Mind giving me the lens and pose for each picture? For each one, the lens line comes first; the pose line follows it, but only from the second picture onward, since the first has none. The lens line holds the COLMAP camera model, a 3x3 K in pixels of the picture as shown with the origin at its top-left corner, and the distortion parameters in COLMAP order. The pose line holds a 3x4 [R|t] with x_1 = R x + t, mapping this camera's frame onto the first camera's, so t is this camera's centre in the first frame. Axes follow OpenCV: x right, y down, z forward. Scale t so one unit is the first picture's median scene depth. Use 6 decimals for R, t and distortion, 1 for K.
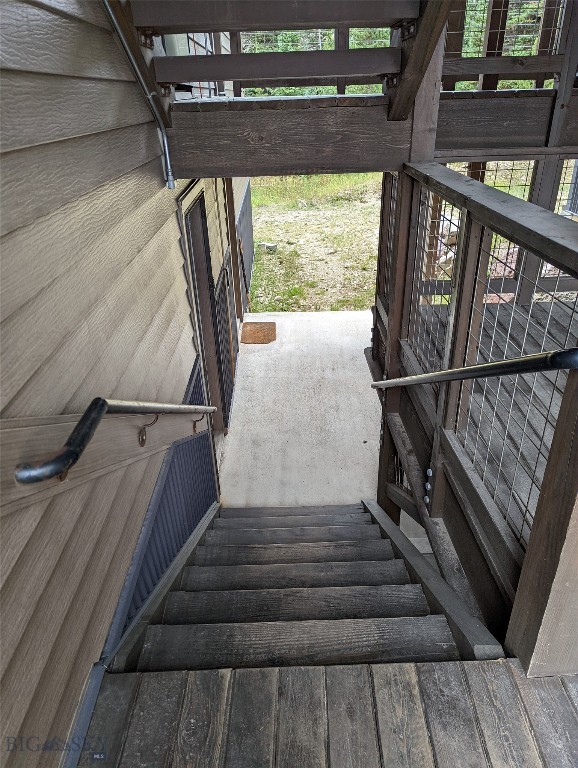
lens RADIAL K [[539.1, 0, 288.6], [0, 539.1, 386.5], [0, 0, 1]] dist [0.031207, -0.004843]
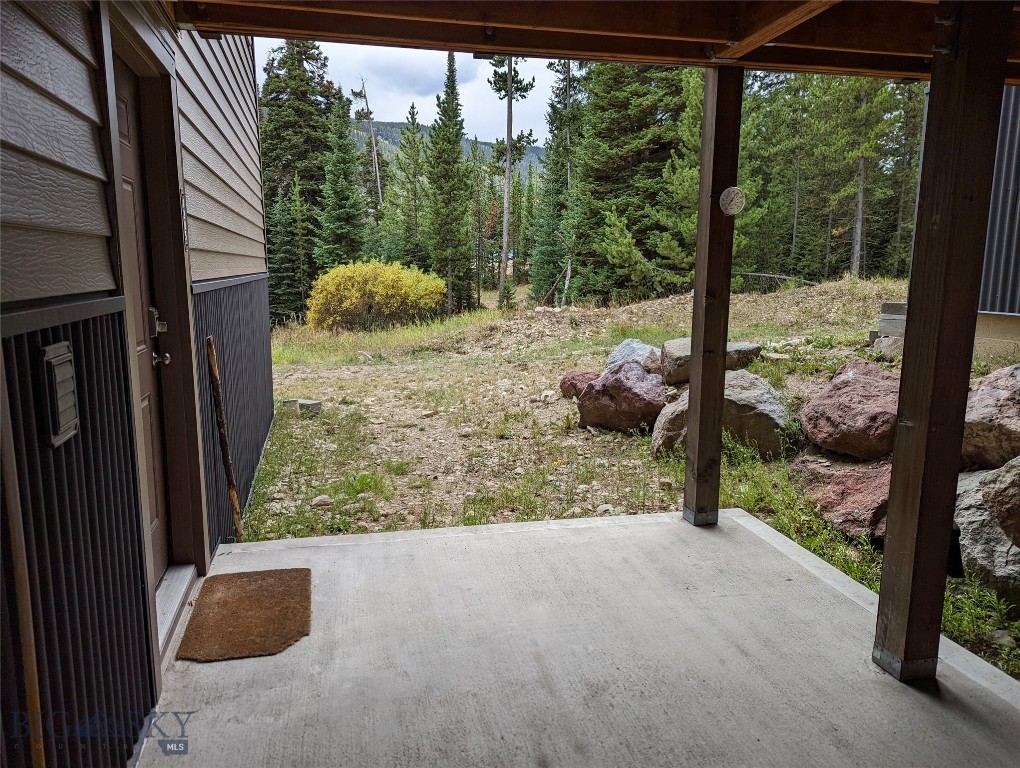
lens RADIAL K [[719.1, 0, 506.8], [0, 719.1, 385.3], [0, 0, 1]] dist [0.033223, -0.016528]
pose [[0.974552, -0.005848, 0.224087, -0.004539], [0.077973, 0.946079, -0.314412, -0.064223], [-0.210165, 0.323883, 0.922459, 0.442683]]
